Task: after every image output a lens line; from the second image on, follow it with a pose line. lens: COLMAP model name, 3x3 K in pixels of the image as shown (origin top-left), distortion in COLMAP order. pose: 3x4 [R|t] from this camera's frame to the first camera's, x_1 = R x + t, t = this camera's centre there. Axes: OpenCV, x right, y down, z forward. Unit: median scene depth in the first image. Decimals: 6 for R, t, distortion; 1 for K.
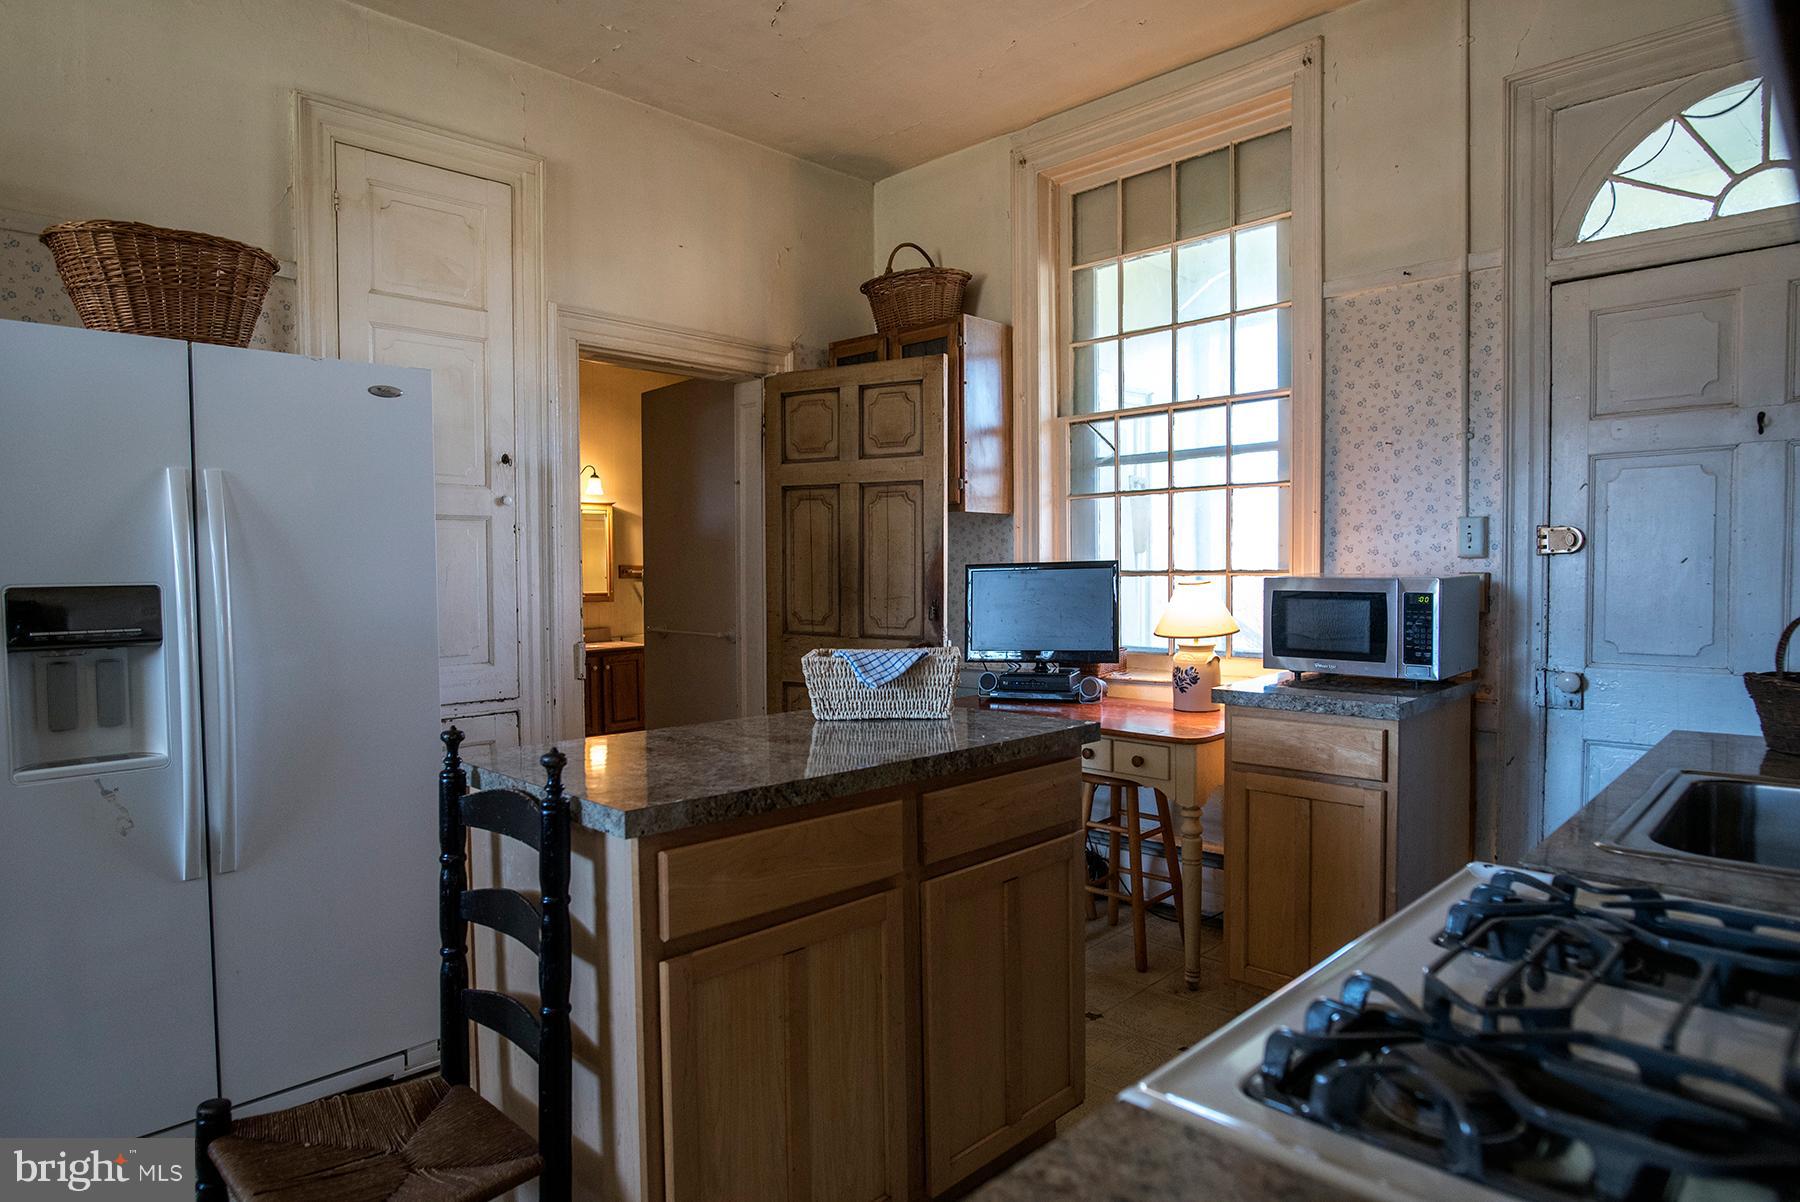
lens RADIAL K [[1042.0, 0, 902.6], [0, 1042.0, 603.4], [0, 0, 1]] dist [-0.041457, 0.020959]
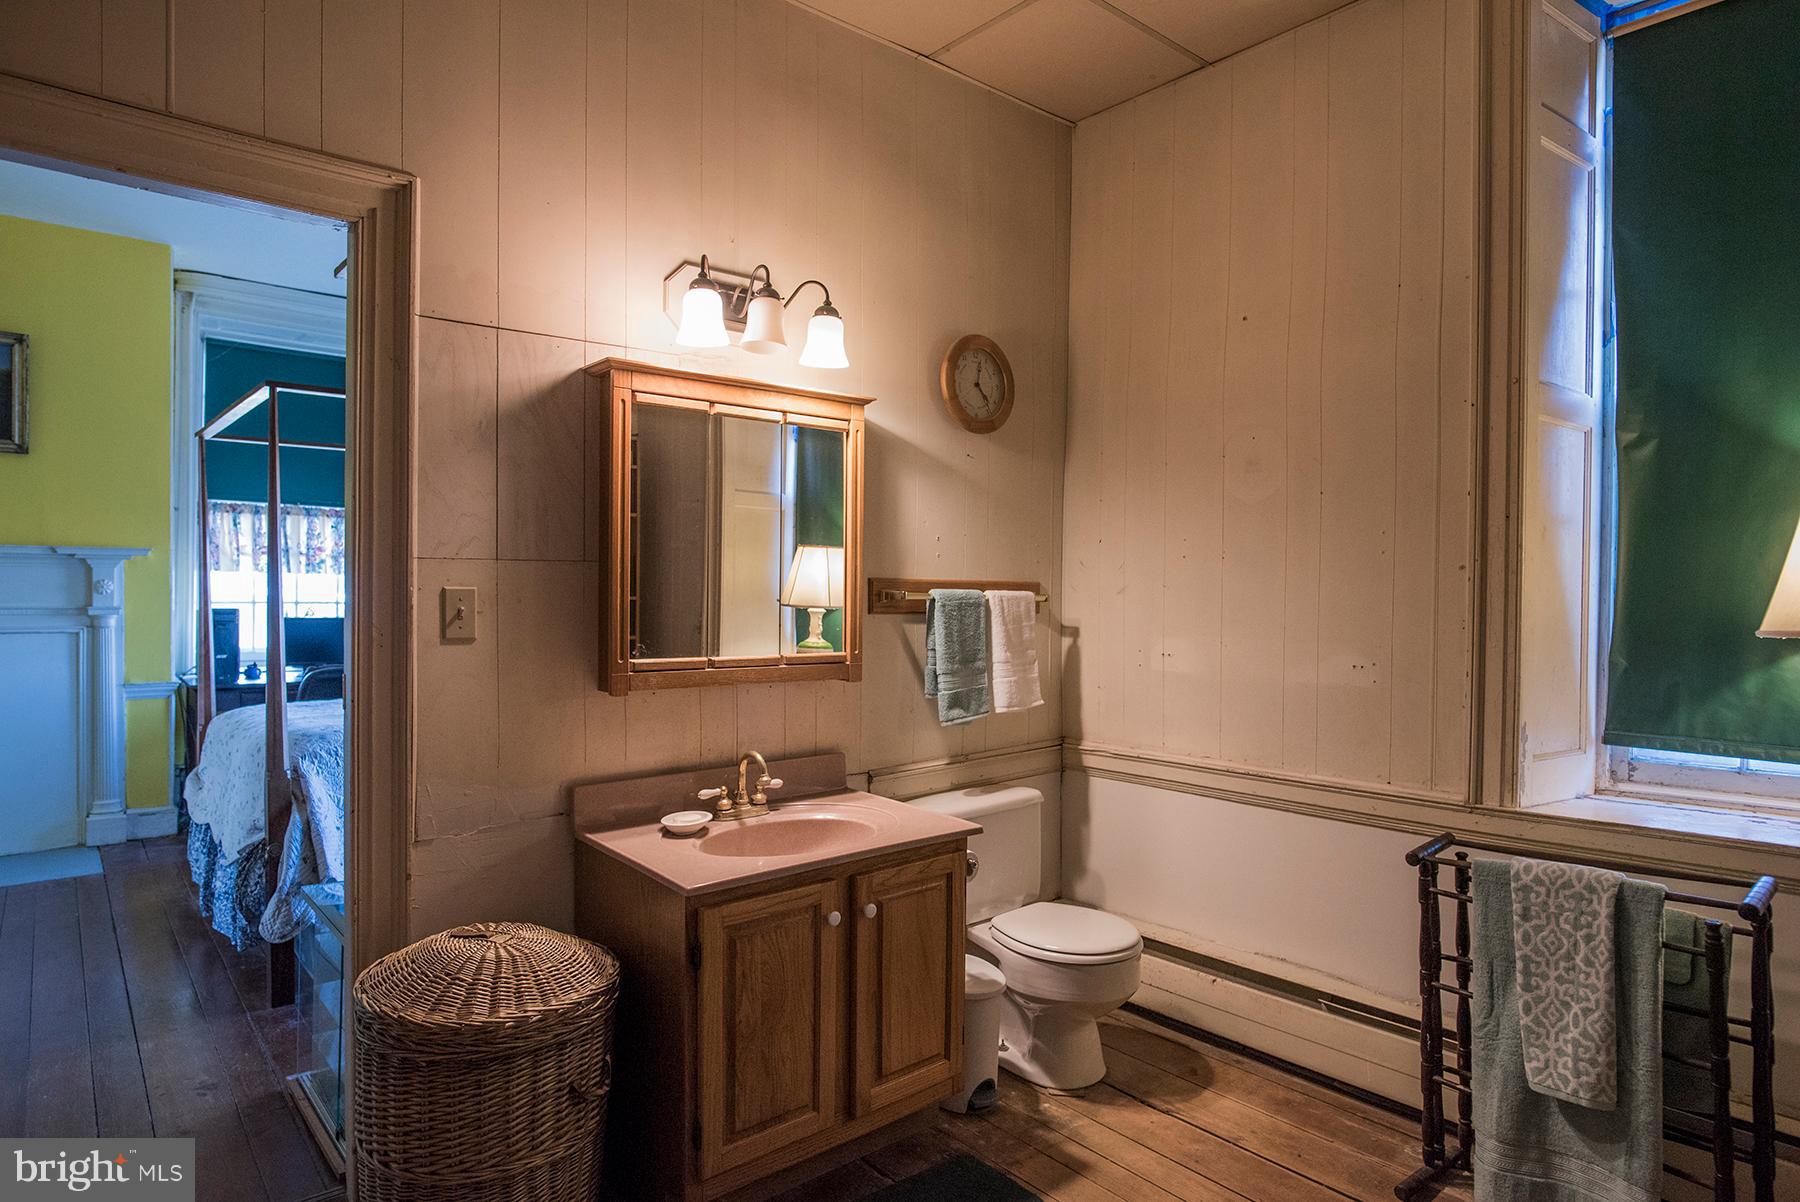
lens RADIAL K [[1042.0, 0, 902.6], [0, 1042.0, 603.4], [0, 0, 1]] dist [-0.041457, 0.020959]
pose [[0.996162, 0.022815, -0.084497, -0.235220], [-0.024171, 0.999594, -0.015054, -0.023215], [0.084119, 0.017039, 0.996310, 0.651231]]
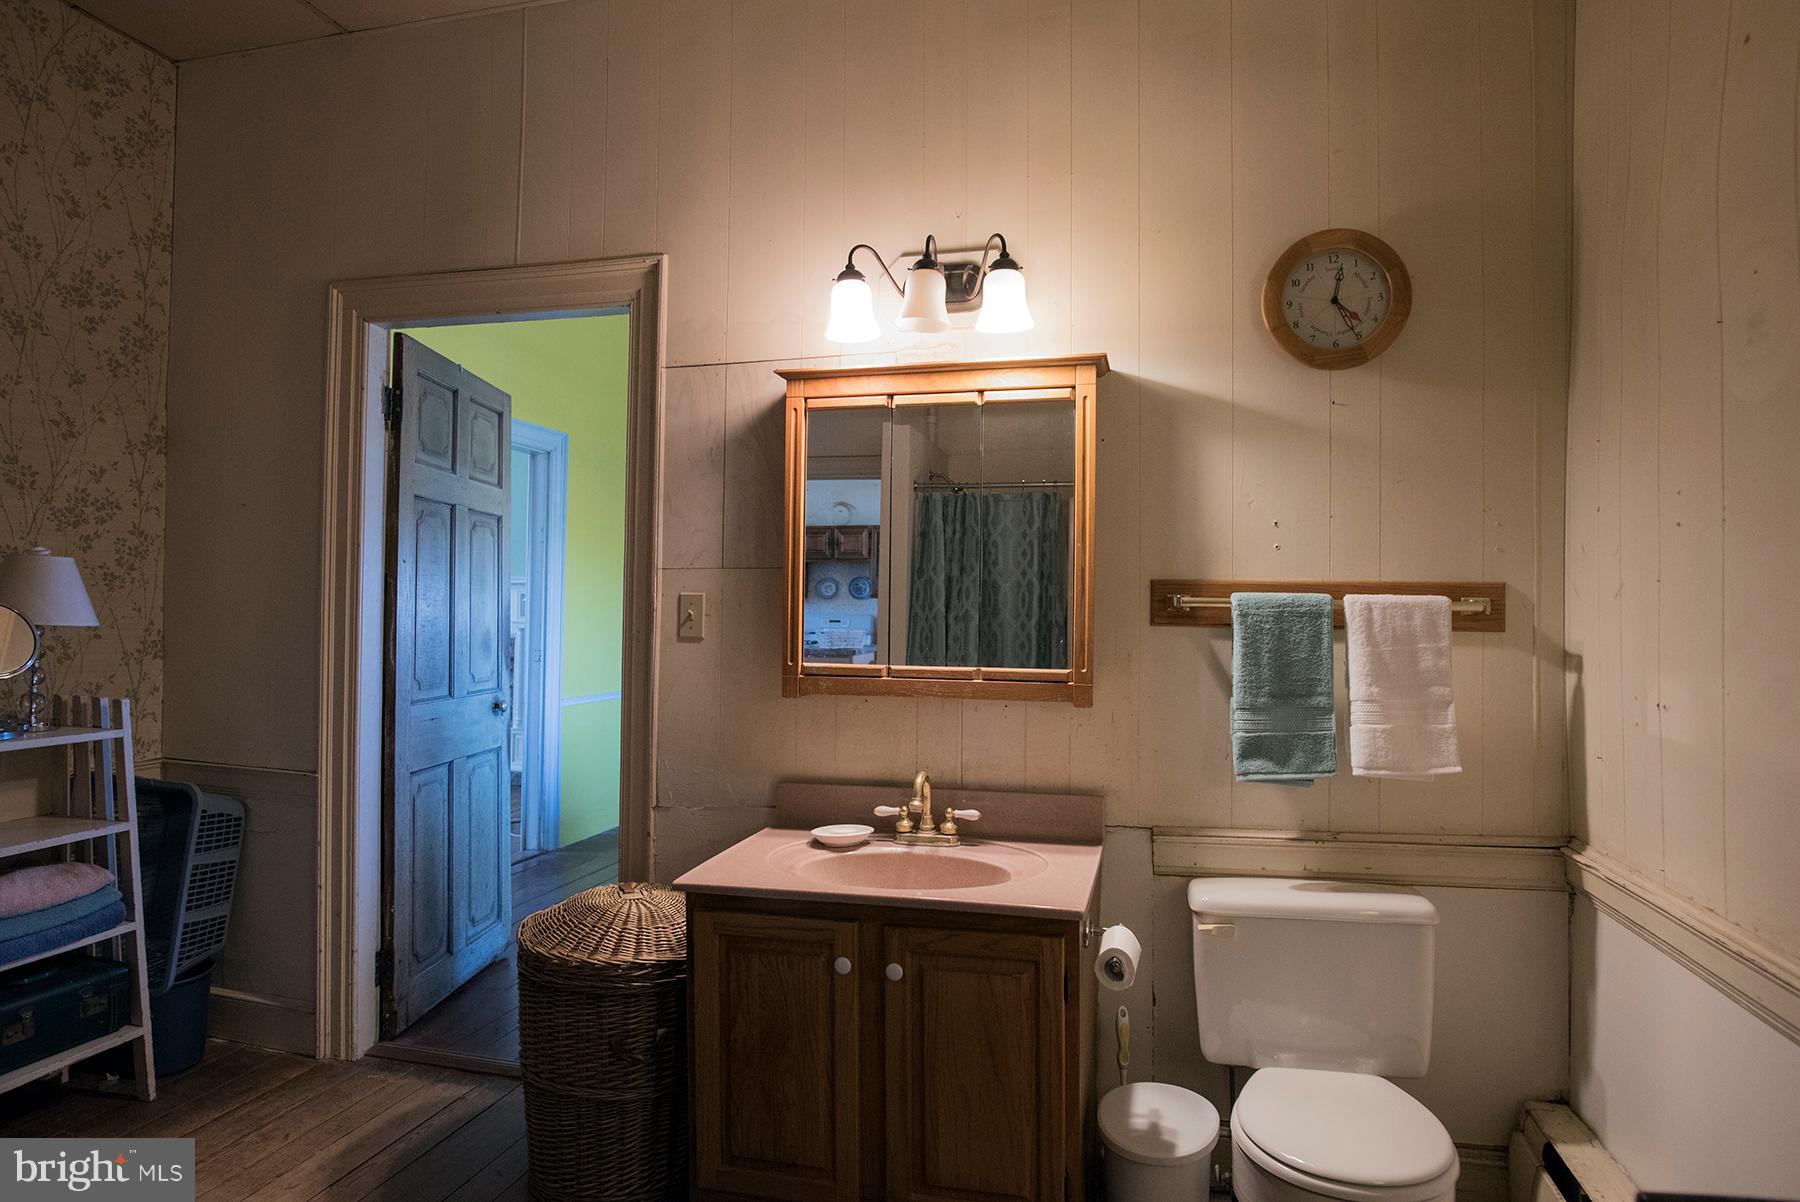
lens RADIAL K [[1042.0, 0, 902.6], [0, 1042.0, 603.4], [0, 0, 1]] dist [-0.041457, 0.020959]
pose [[0.505051, 0.009393, -0.863039, -0.060033], [-0.042779, 0.998984, -0.014162, -0.023828], [0.862029, 0.044073, 0.504939, 0.815232]]
